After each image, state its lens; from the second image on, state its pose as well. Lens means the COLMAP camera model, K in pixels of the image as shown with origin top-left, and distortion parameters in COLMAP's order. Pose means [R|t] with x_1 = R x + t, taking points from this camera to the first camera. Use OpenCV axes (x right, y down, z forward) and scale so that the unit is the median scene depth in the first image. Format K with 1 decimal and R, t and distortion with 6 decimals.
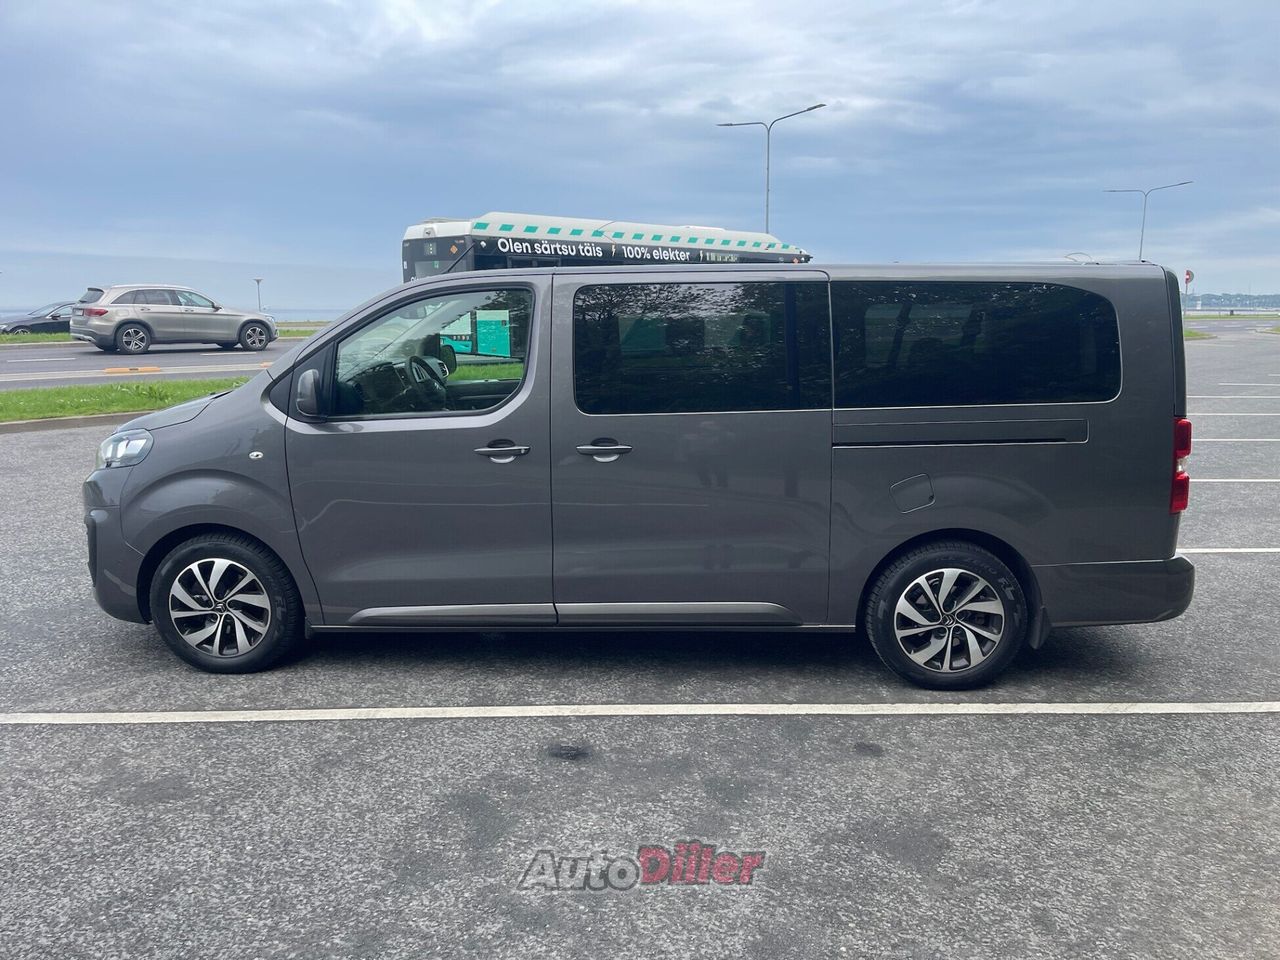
lens RADIAL K [[969.1, 0, 625.5], [0, 969.1, 481.7], [0, 0, 1]] dist [0.079713, -0.132707]
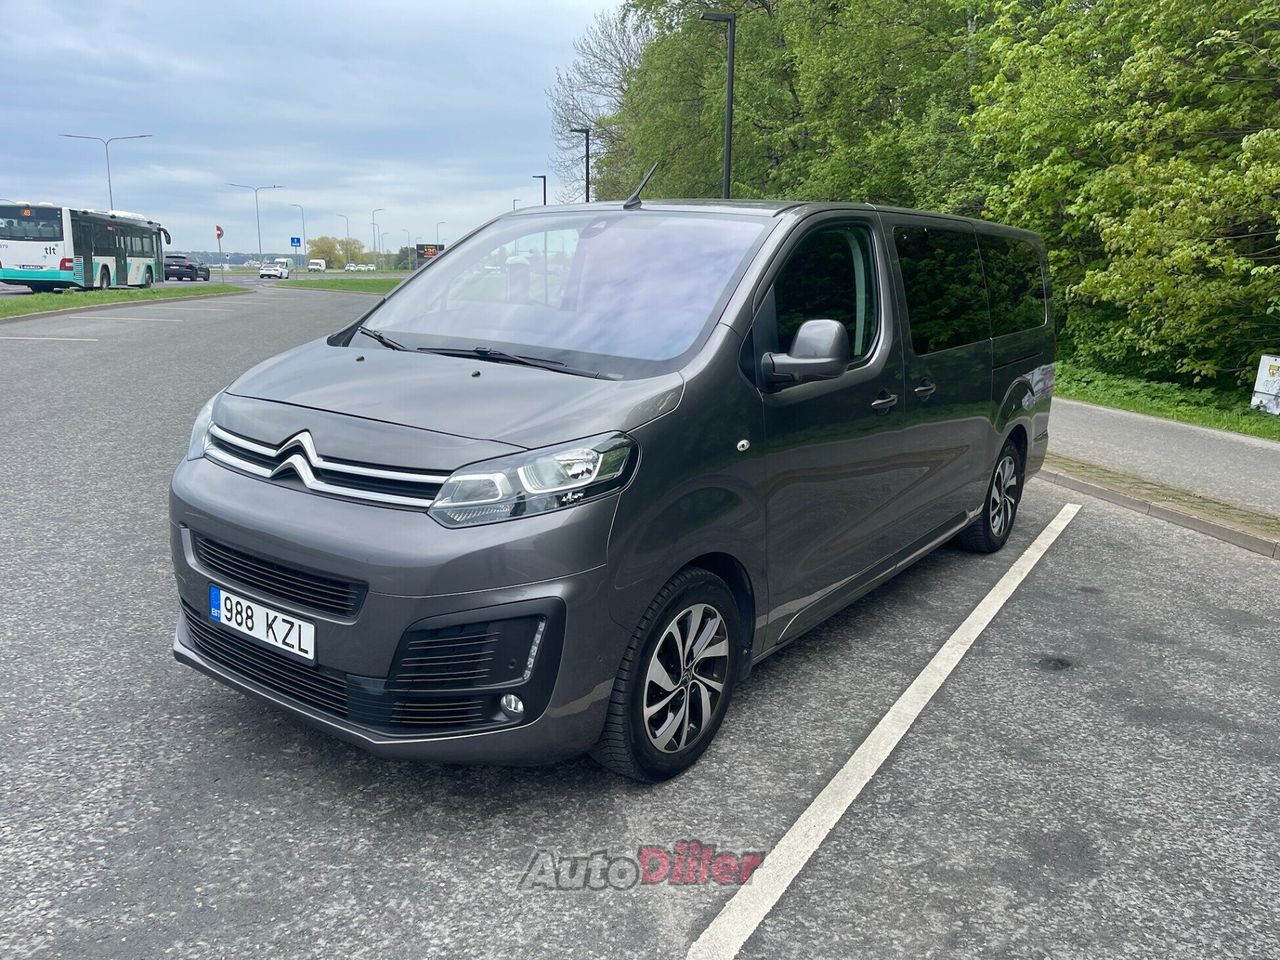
lens RADIAL K [[1000.6, 0, 640.0], [0, 1000.6, 480.0], [0, 0, 1]] dist [0.026801, -0.000431]
pose [[0.527927, -0.165876, 0.832933, -1.137875], [0.135485, 0.984630, 0.110213, -0.101740], [-0.838413, 0.054665, 0.542287, 0.734556]]
